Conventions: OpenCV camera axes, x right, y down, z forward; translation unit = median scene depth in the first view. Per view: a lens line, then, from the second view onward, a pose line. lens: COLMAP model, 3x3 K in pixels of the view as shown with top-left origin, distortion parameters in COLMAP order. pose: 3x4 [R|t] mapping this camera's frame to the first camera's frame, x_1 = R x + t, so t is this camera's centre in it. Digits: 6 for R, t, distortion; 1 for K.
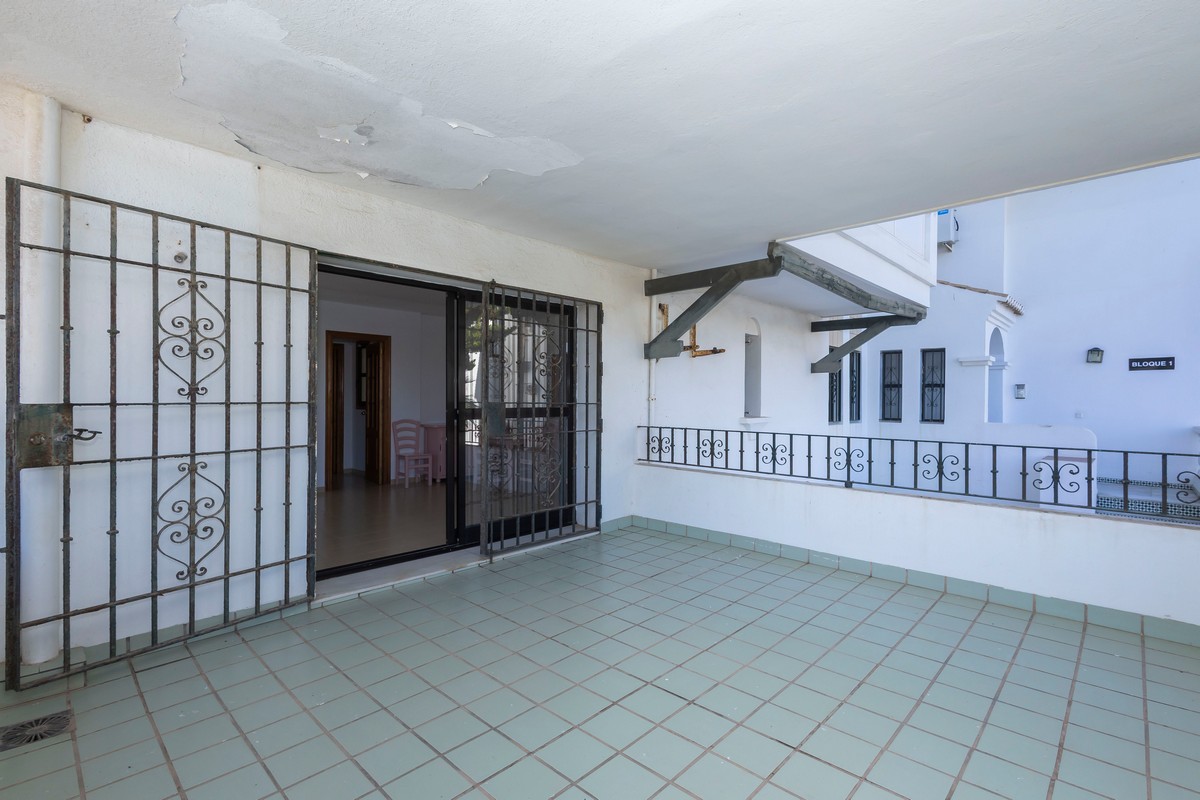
lens RADIAL K [[553.2, 0, 599.4], [0, 553.2, 403.8], [0, 0, 1]] dist [0.012510, -0.001301]
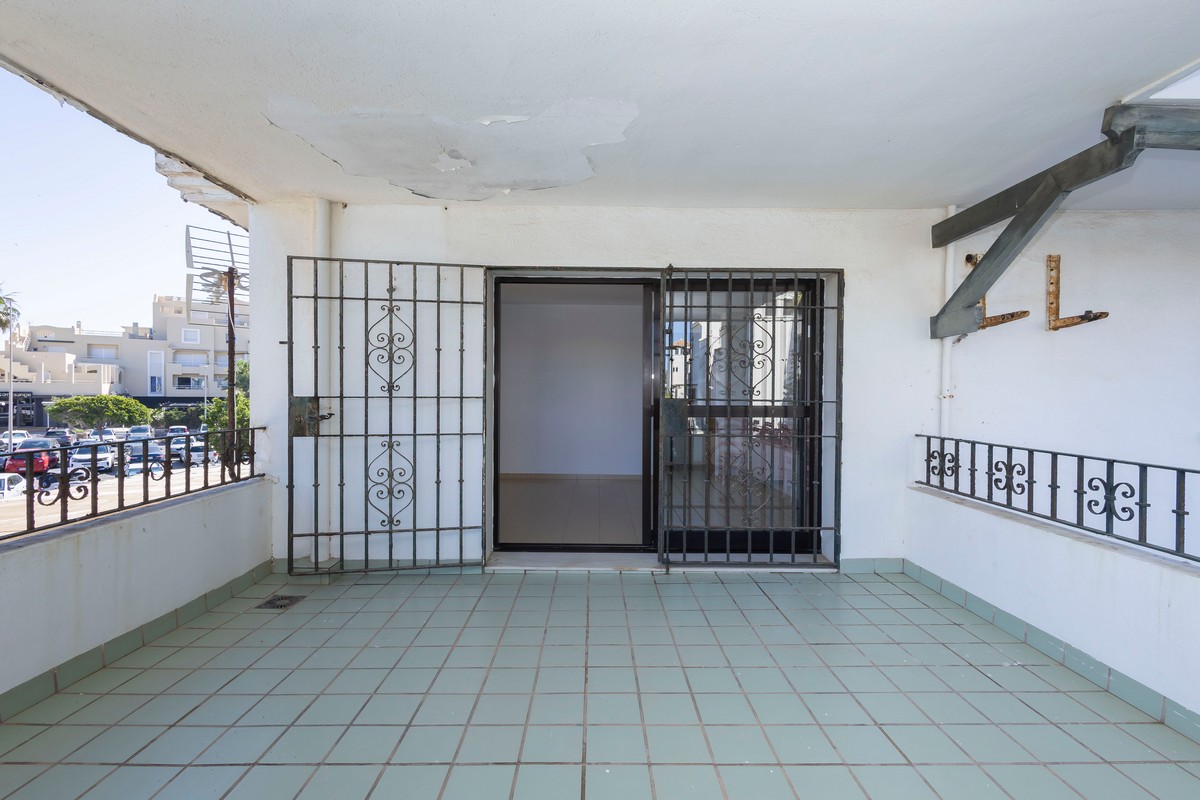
lens RADIAL K [[553.2, 0, 603.4], [0, 553.2, 401.5], [0, 0, 1]] dist [0.012510, -0.001301]
pose [[0.698051, 0.011217, -0.715961, 0.393268], [-0.010969, 0.999927, 0.004971, -0.001429], [0.715964, 0.004383, 0.698123, 0.288400]]
